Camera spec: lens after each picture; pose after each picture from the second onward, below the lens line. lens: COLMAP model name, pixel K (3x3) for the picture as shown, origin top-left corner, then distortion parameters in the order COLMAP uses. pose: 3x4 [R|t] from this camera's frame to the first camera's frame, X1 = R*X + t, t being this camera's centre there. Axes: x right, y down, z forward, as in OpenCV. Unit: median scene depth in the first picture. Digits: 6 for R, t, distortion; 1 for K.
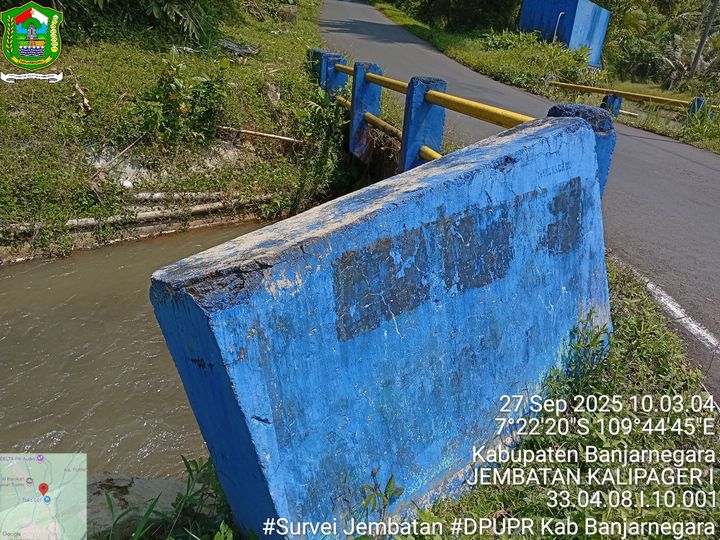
lens RADIAL K [[558.9, 0, 360.0], [0, 558.9, 270.0], [0, 0, 1]] dist [0.082558, -0.168713]
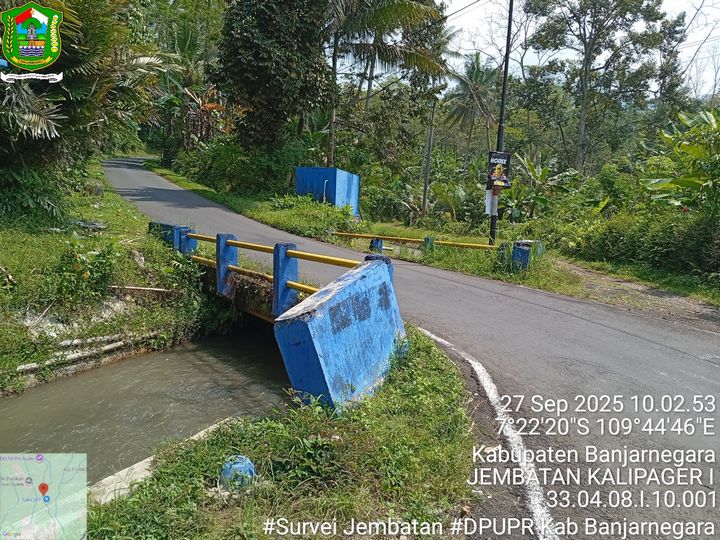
lens RADIAL K [[558.9, 0, 360.0], [0, 558.9, 270.0], [0, 0, 1]] dist [0.082558, -0.168713]
pose [[0.921189, -0.094904, 0.377365, -0.223184], [0.184559, 0.960339, -0.209012, 0.098195], [-0.342563, 0.262186, 0.902169, -0.424120]]
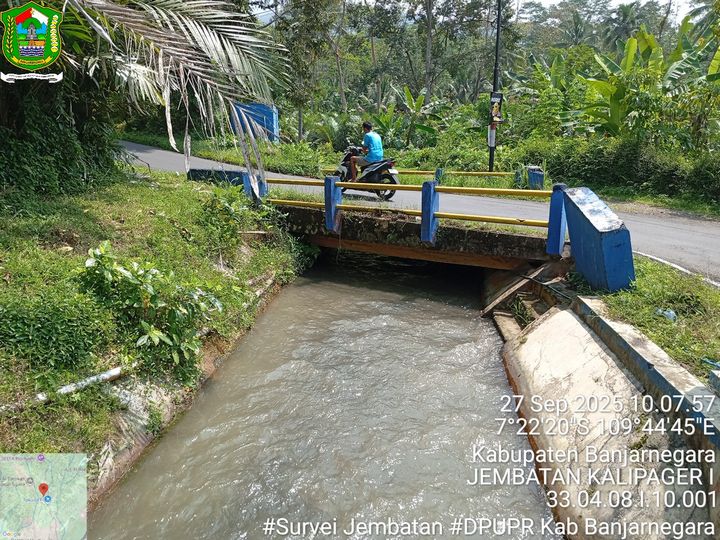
lens RADIAL K [[558.9, 0, 360.0], [0, 558.9, 270.0], [0, 0, 1]] dist [0.082558, -0.168713]
pose [[0.756088, -0.236702, 0.610167, -0.945406], [0.311330, 0.950146, -0.017195, -0.040526], [-0.575678, 0.202964, 0.792086, -0.311898]]
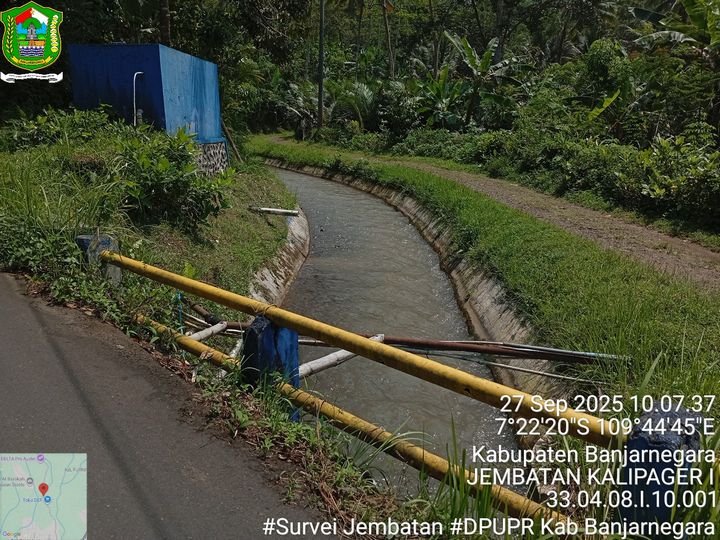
lens RADIAL K [[558.9, 0, 360.0], [0, 558.9, 270.0], [0, 0, 1]] dist [0.082558, -0.168713]
pose [[0.820047, -0.239704, 0.519678, 0.475847], [0.281782, 0.959476, -0.002086, -0.467488], [-0.498118, 0.148147, 0.854360, 0.999345]]
